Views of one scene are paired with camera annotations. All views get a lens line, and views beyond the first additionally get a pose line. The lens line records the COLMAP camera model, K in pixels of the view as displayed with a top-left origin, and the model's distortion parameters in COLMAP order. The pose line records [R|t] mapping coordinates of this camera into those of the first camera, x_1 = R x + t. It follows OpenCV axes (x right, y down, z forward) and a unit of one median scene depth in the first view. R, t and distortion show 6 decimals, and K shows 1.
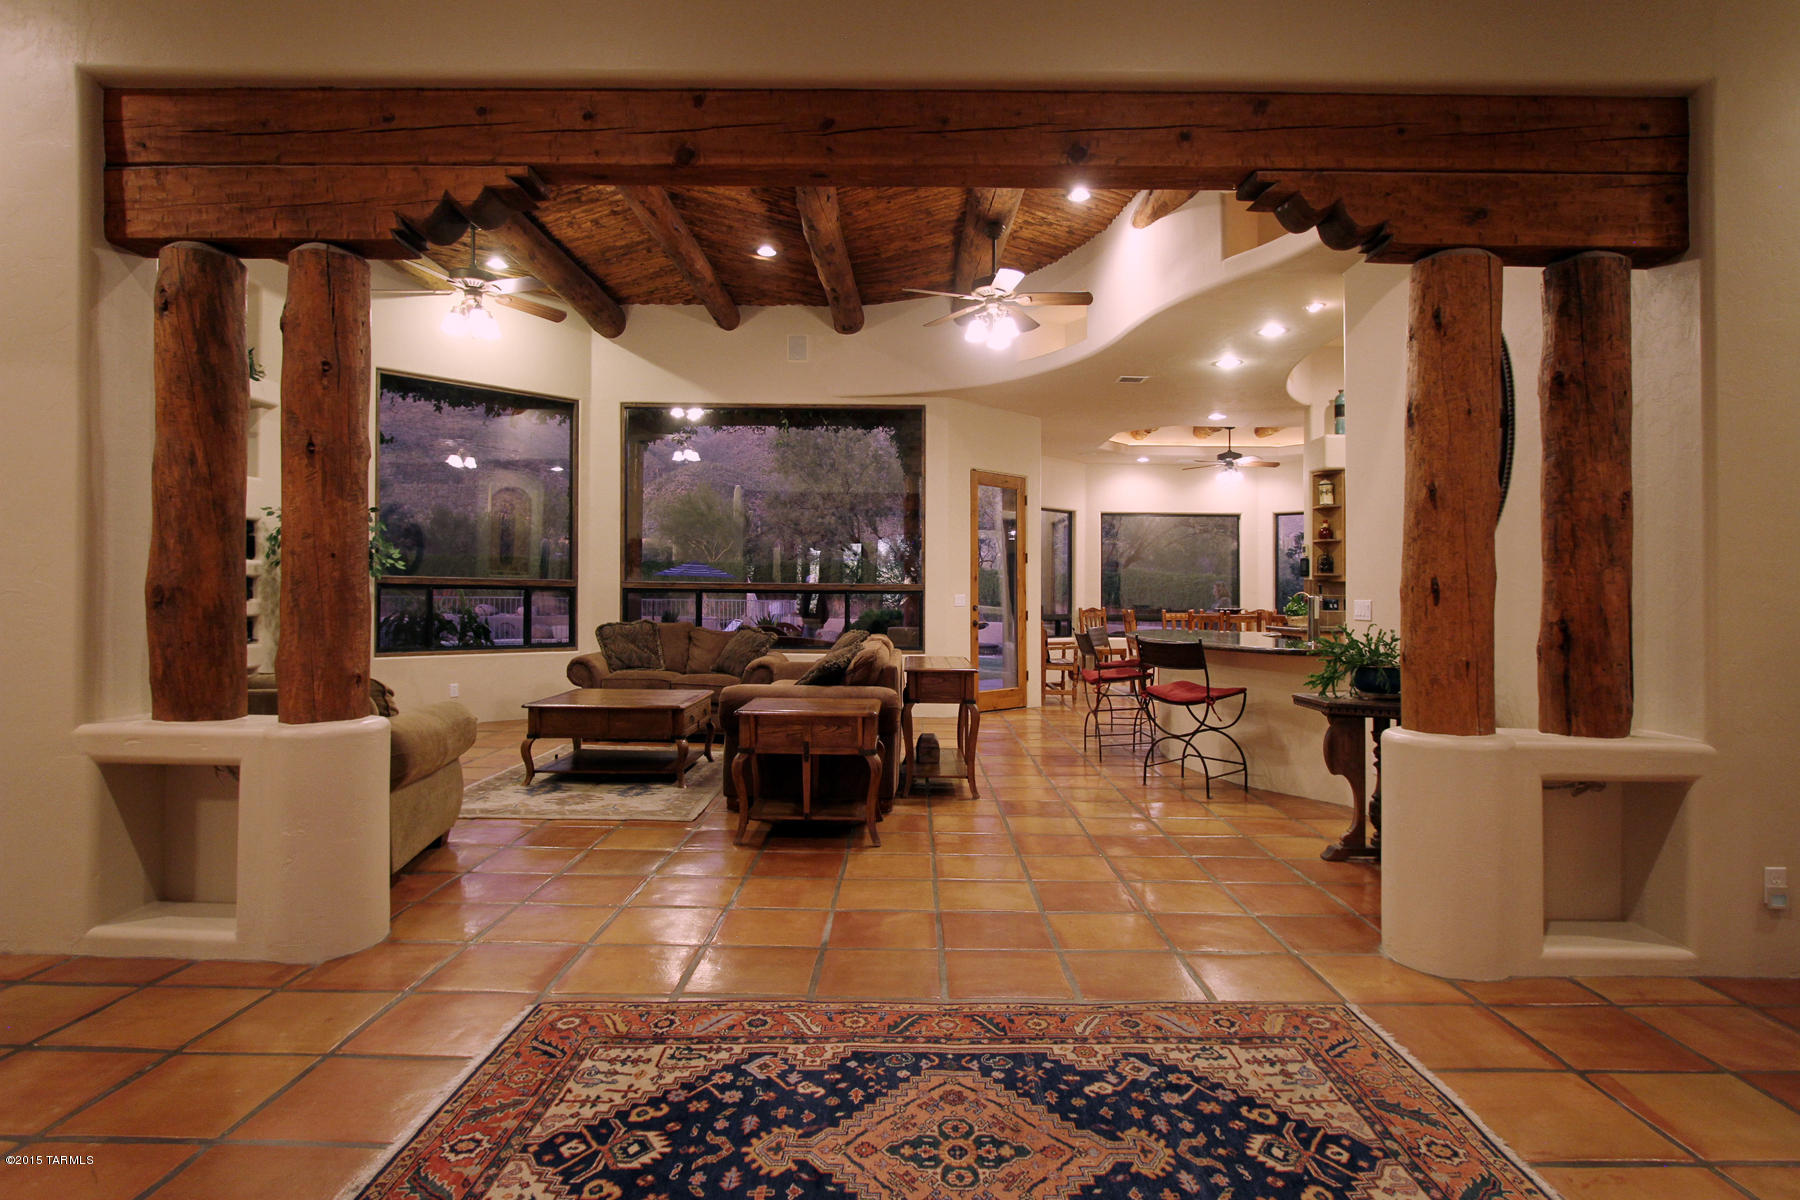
lens RADIAL K [[998.2, 0, 897.6], [0, 998.2, 598.9], [0, 0, 1]] dist [-0.000297, -0.000037]
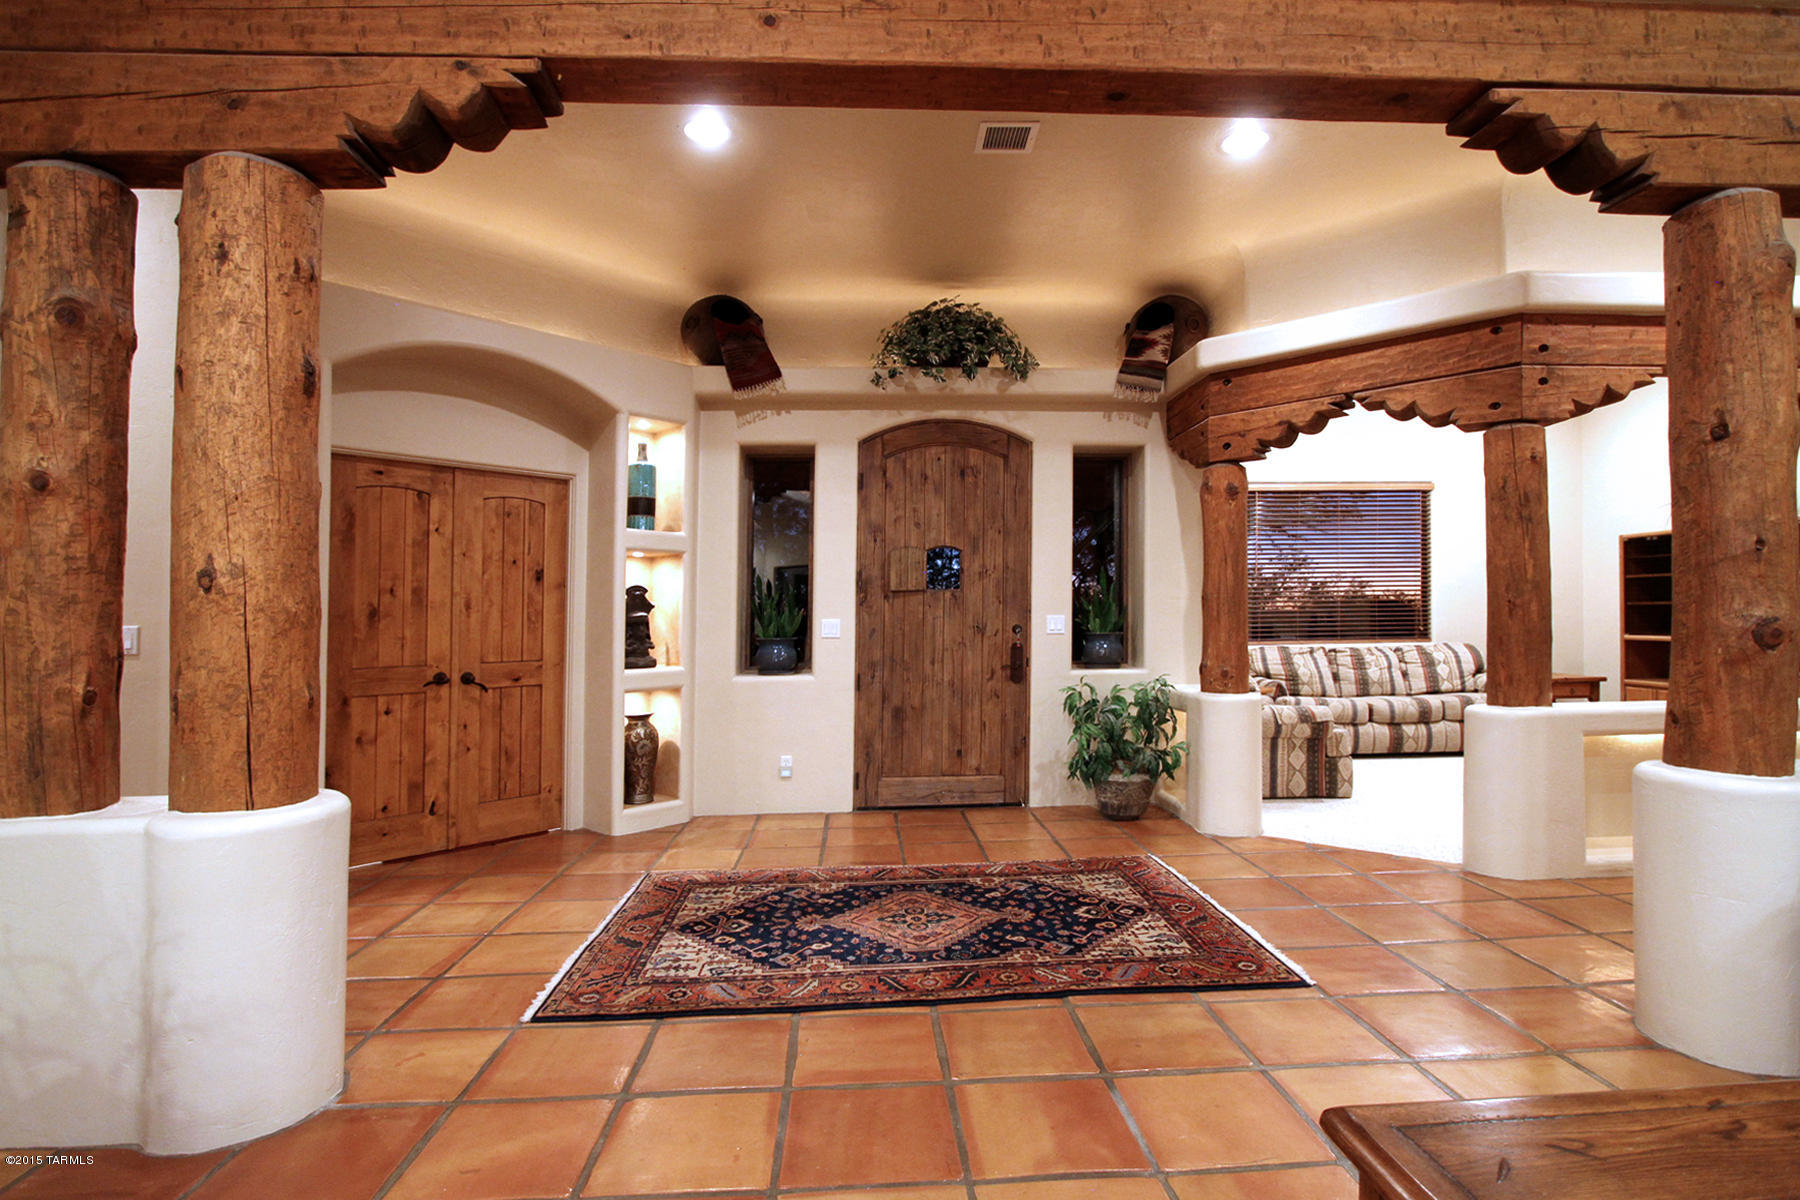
lens RADIAL K [[845.9, 0, 903.0], [0, 845.9, 601.8], [0, 0, 1]] dist [0.000109, 0.000003]
pose [[-0.998019, -0.001111, -0.062900, 0.163732], [0.000117, 0.999809, -0.019526, 0.013105], [0.062910, -0.019495, -0.997829, 2.292821]]
